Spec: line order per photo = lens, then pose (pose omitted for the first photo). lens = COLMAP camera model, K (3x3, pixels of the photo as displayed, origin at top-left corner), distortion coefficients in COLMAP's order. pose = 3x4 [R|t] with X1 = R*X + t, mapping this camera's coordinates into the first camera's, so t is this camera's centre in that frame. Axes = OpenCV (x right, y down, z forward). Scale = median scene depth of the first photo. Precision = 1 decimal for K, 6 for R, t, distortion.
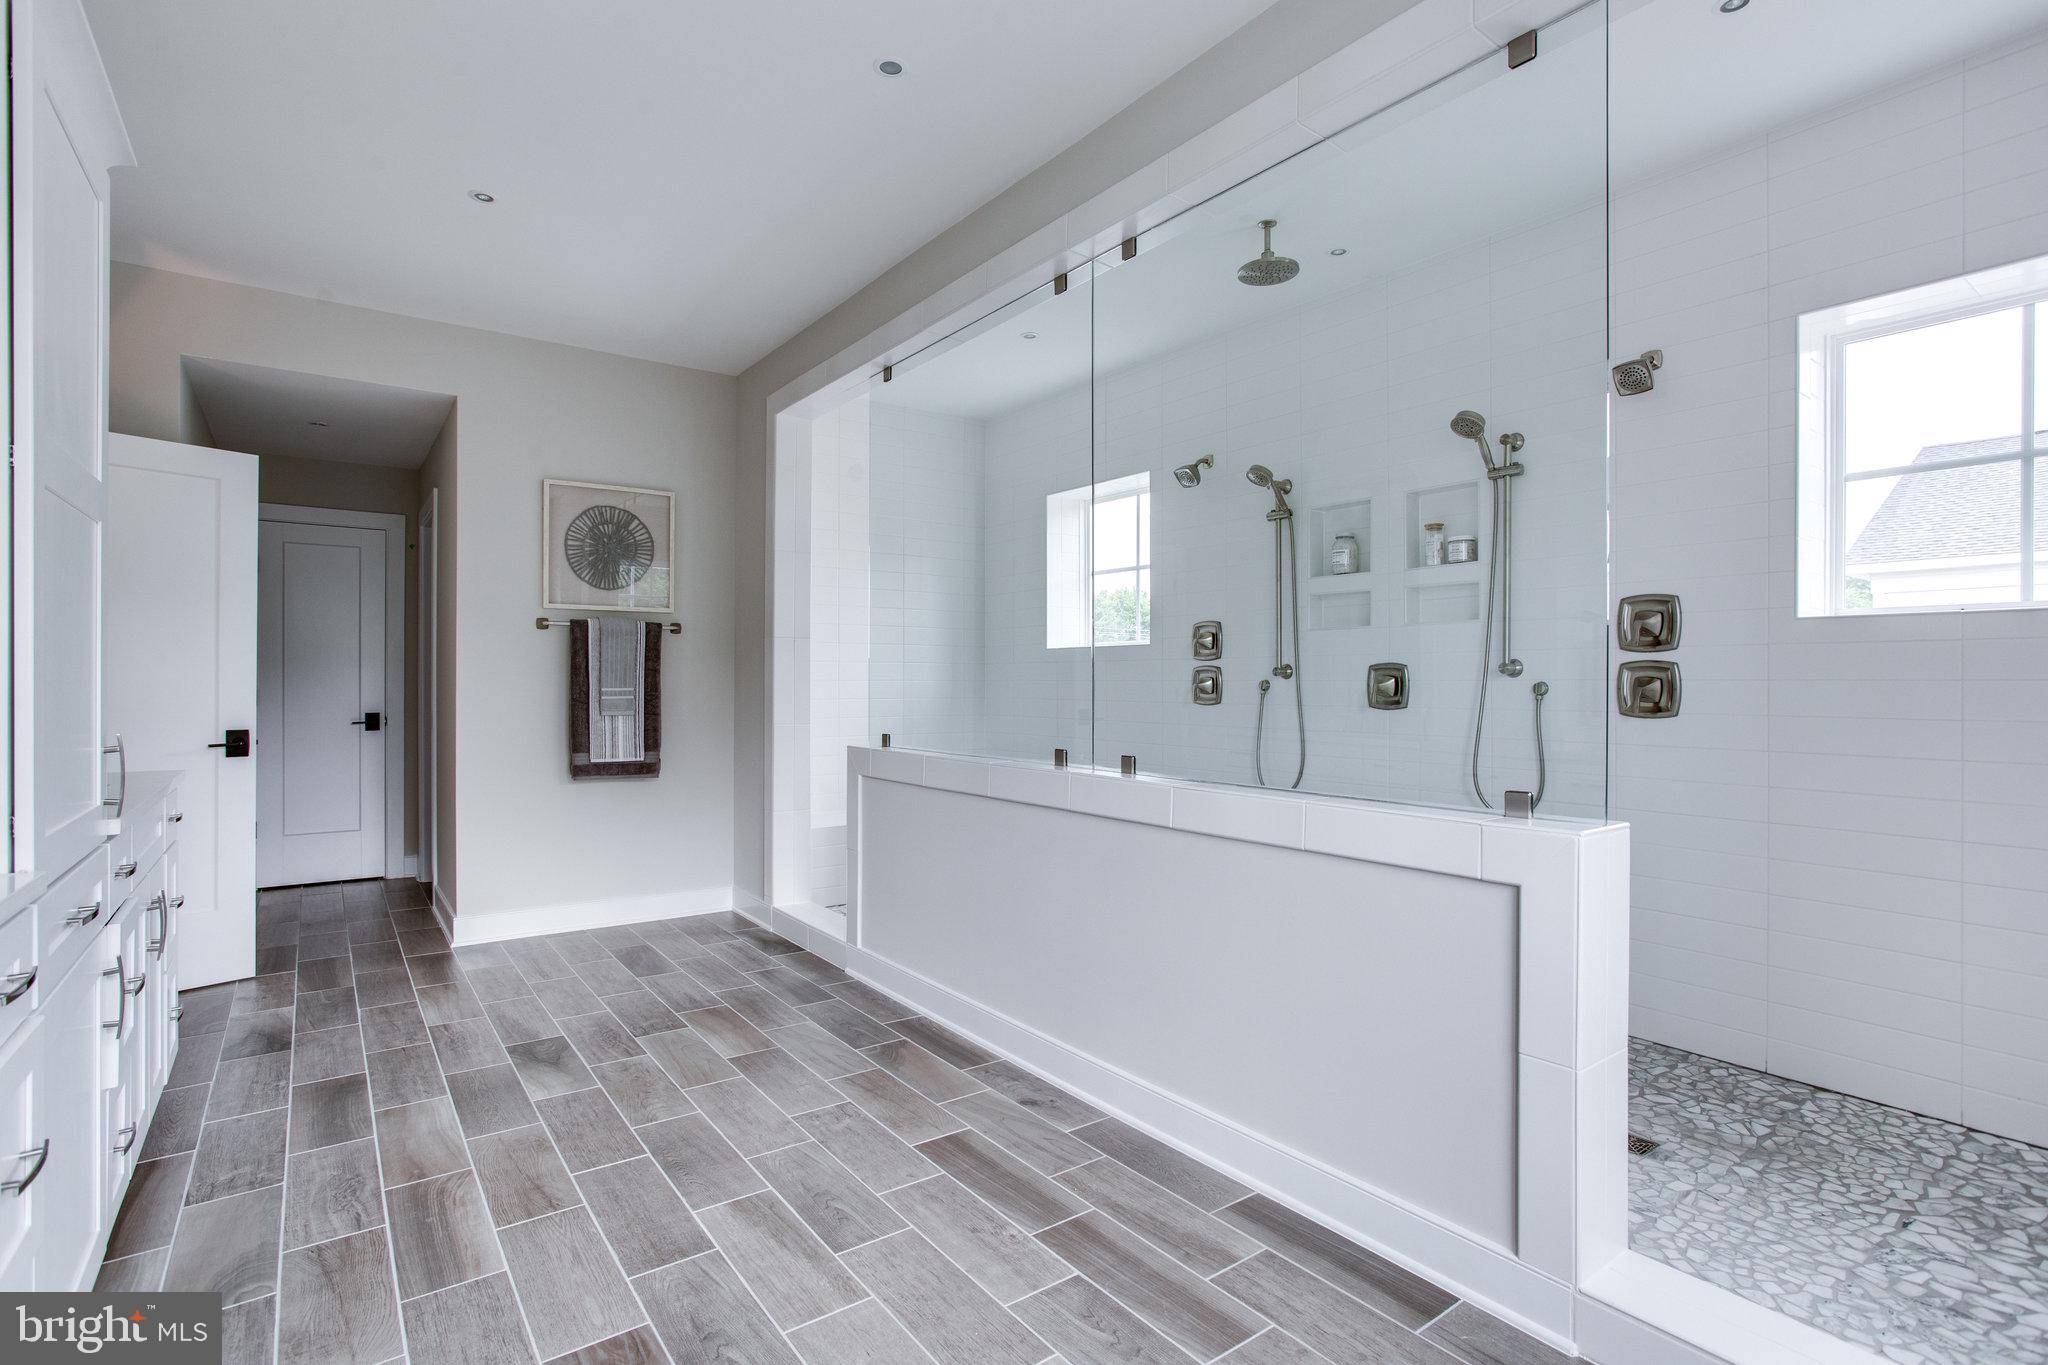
lens RADIAL K [[974.2, 0, 1024.0], [0, 974.2, 682.5], [0, 0, 1]] dist [-0.040884, 0.015394]
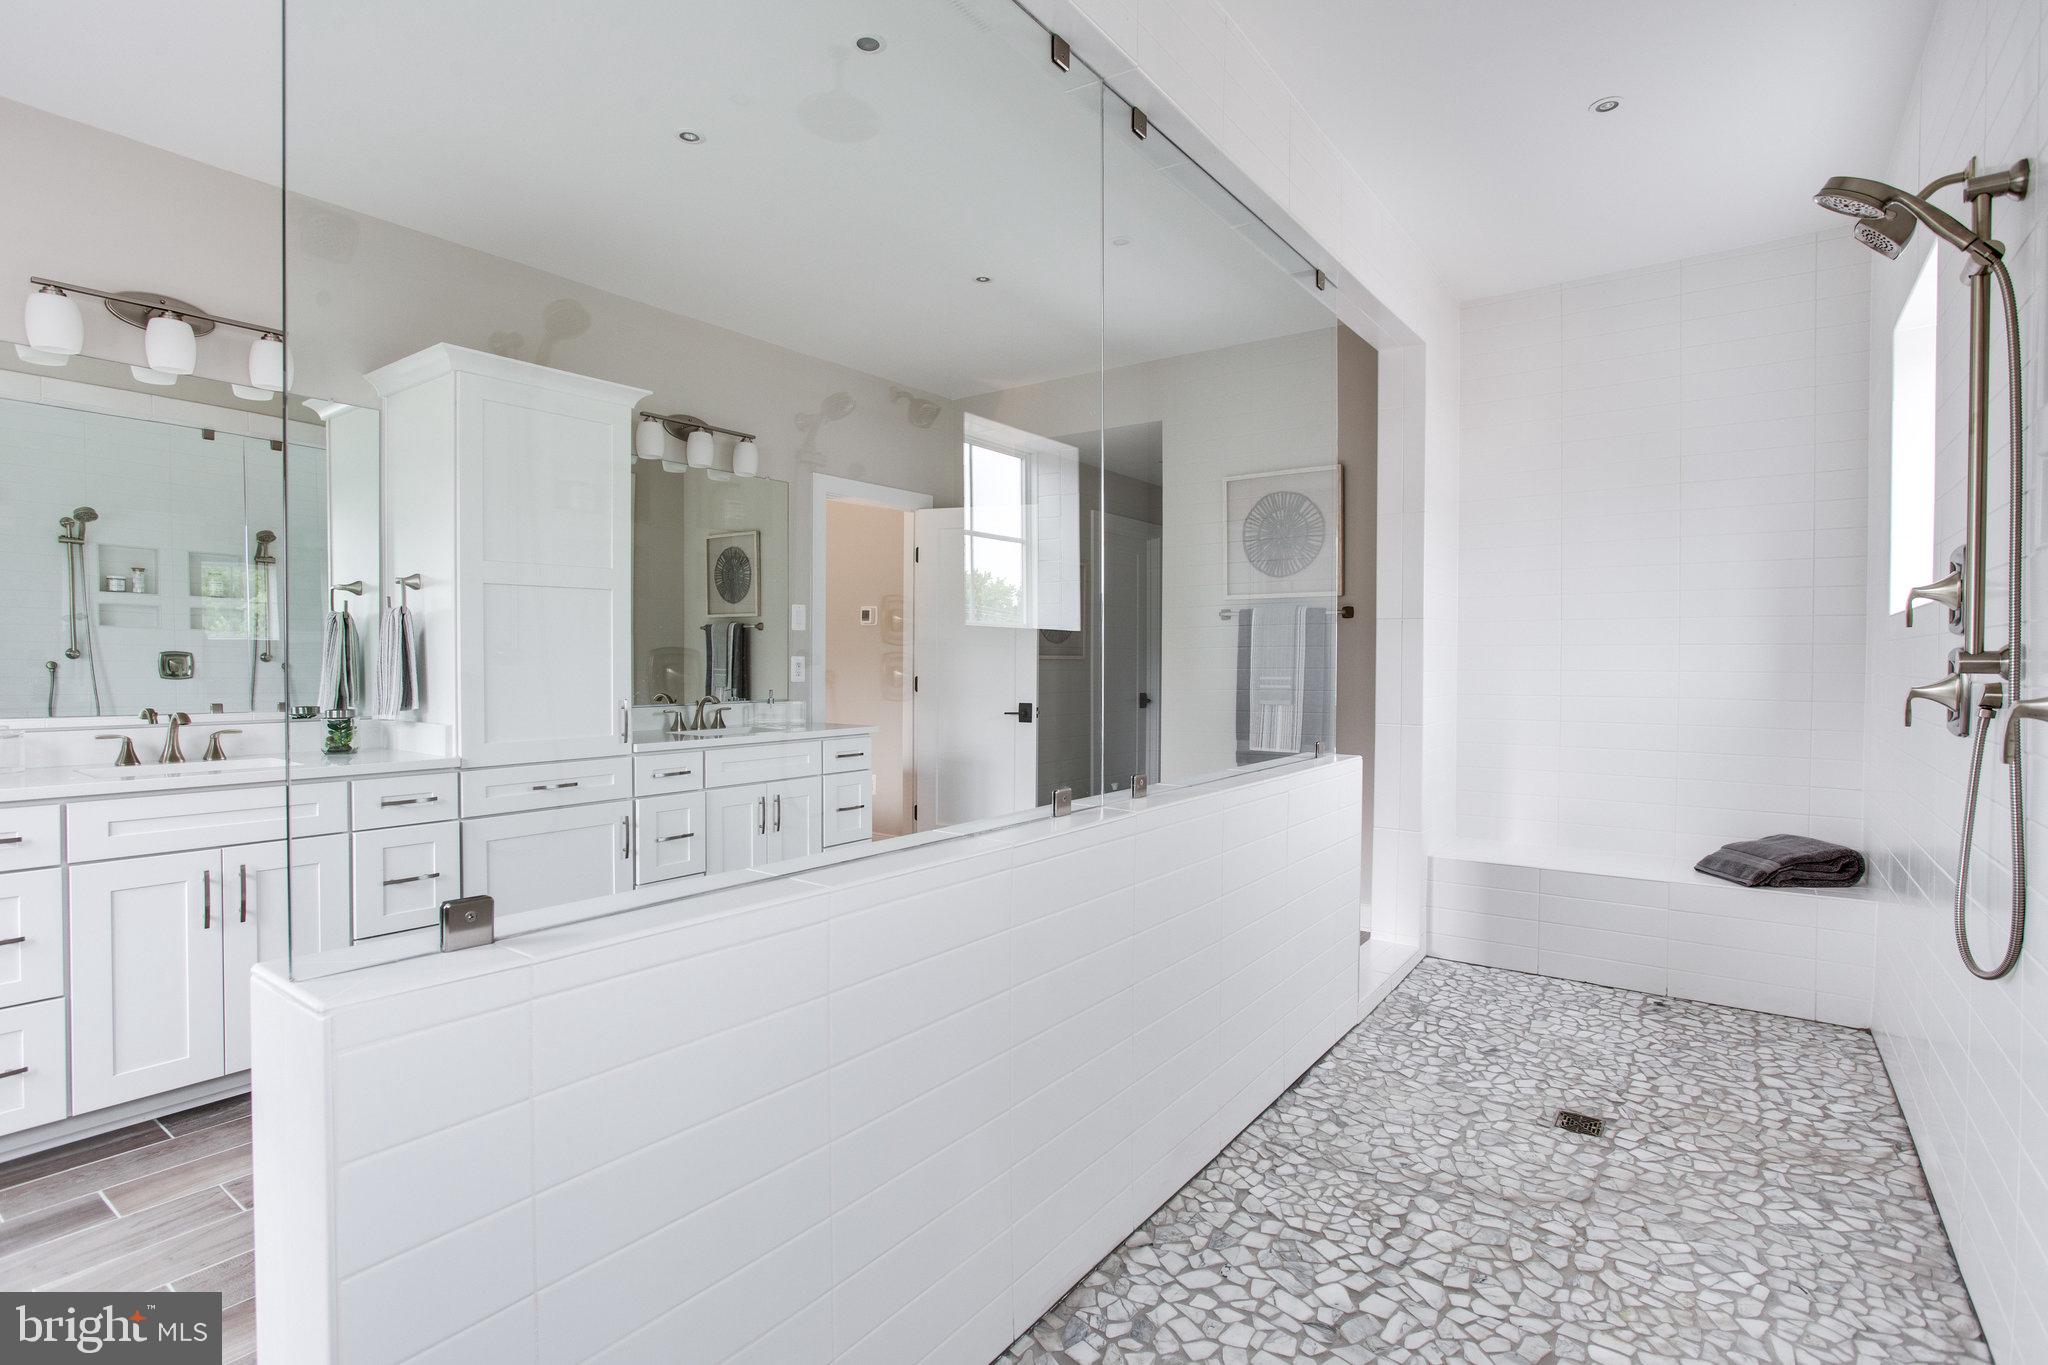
lens RADIAL K [[974.2, 0, 1024.0], [0, 974.2, 682.5], [0, 0, 1]] dist [-0.040884, 0.015394]
pose [[0.287638, 0.020464, -0.957520, 0.585591], [-0.001653, 0.999781, 0.020871, -0.011716], [0.957738, -0.004421, 0.287609, 0.620436]]
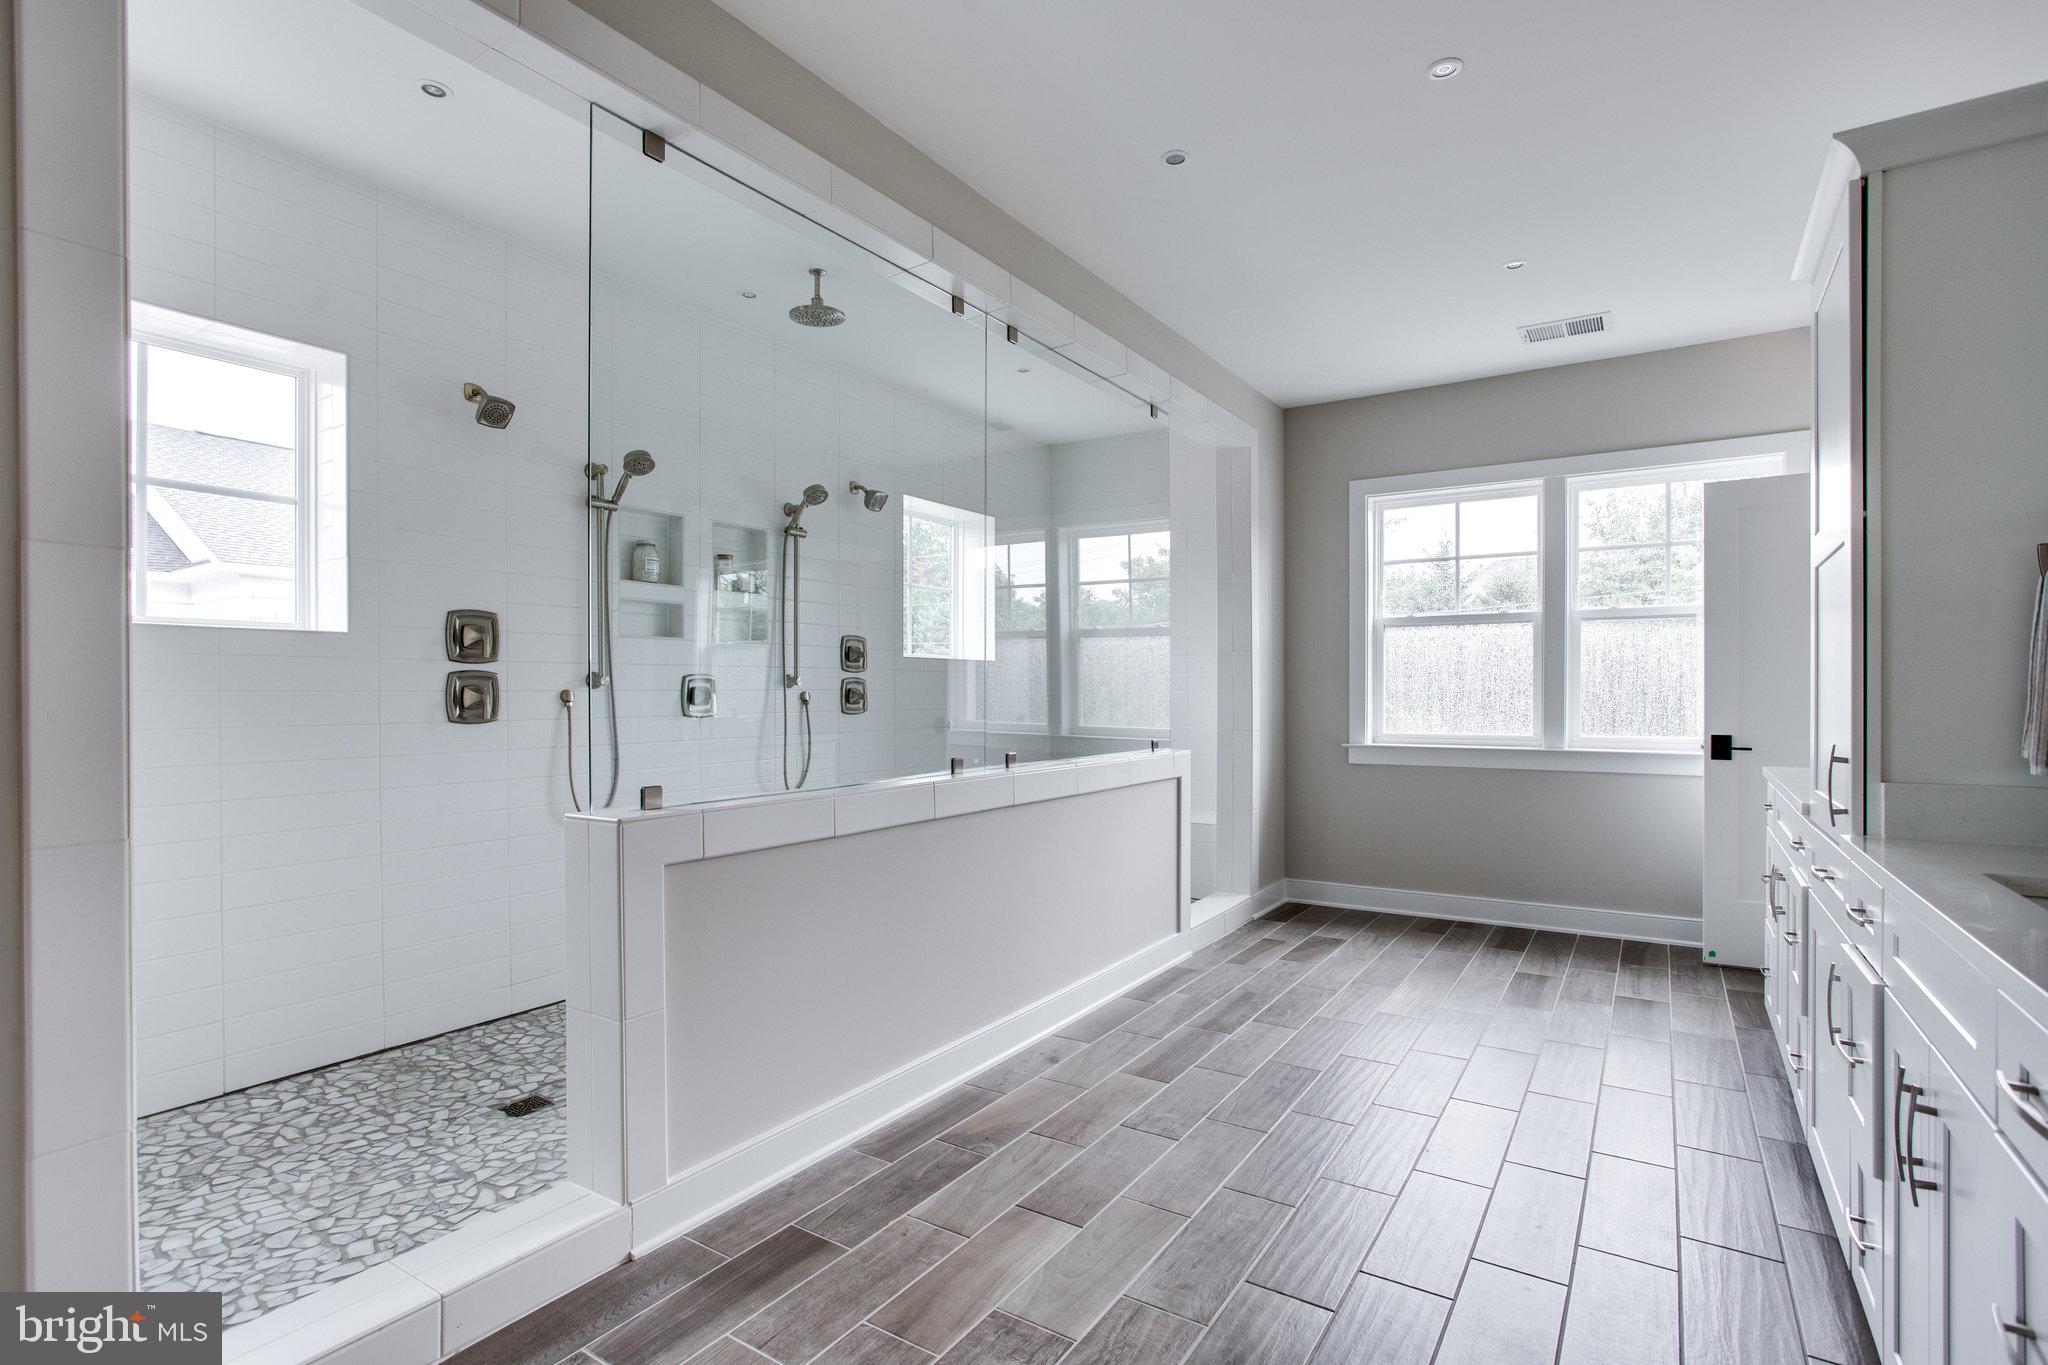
lens RADIAL K [[974.8, 0, 1029.9], [0, 974.8, 694.5], [0, 0, 1]] dist [-0.037558, 0.000271]
pose [[-0.343720, -0.004398, 0.939062, -0.825306], [-0.000510, 0.999990, 0.004497, -0.002143], [-0.939072, 0.001067, -0.343719, 1.104677]]
